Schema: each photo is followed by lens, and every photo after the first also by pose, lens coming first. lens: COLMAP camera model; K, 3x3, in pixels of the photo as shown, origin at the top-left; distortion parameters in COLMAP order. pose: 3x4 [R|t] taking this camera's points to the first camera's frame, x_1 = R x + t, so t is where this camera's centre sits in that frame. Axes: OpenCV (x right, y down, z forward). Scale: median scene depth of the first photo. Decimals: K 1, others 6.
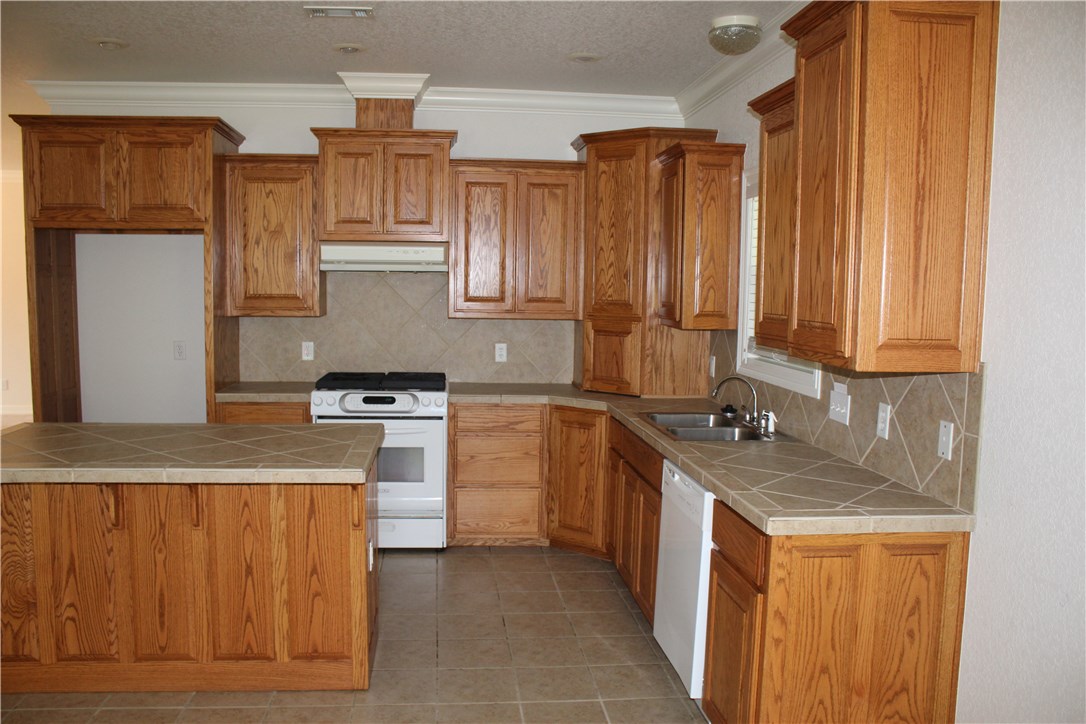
lens RADIAL K [[904.3, 0, 541.8], [0, 904.3, 368.2], [0, 0, 1]] dist [-0.183620, 0.181353]
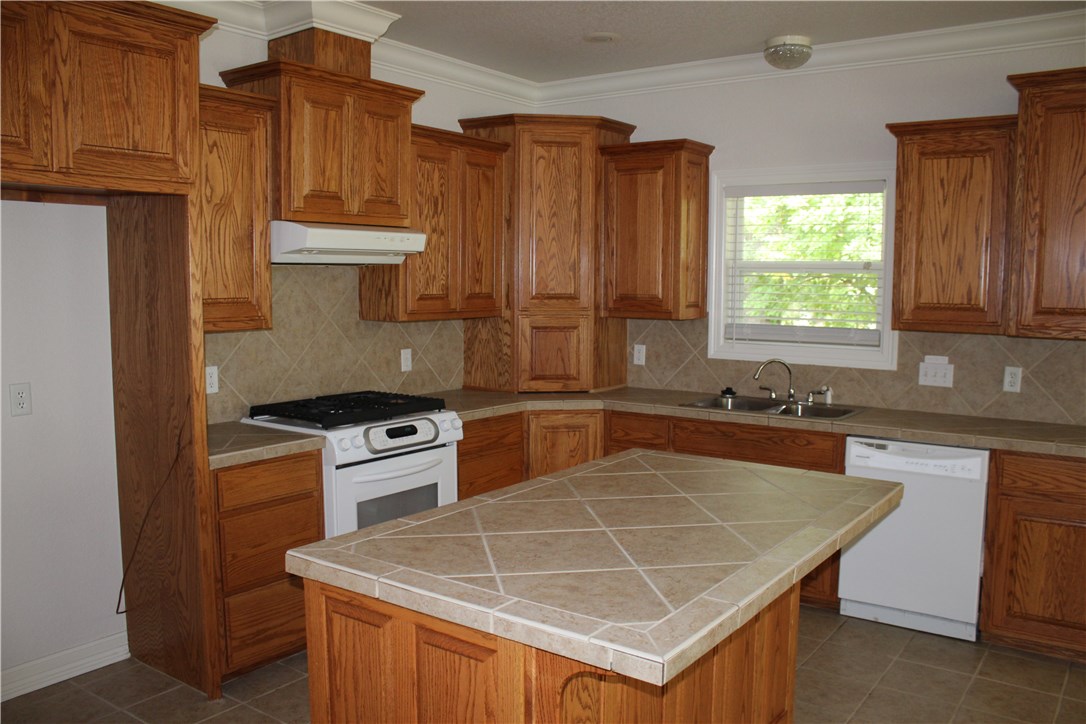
lens RADIAL K [[904.3, 0, 541.8], [0, 904.3, 368.2], [0, 0, 1]] dist [-0.183620, 0.181353]
pose [[0.666506, -0.086613, 0.740451, -0.644162], [0.074638, 0.995990, 0.049320, -0.046032], [-0.741754, 0.022394, 0.670299, 0.380037]]
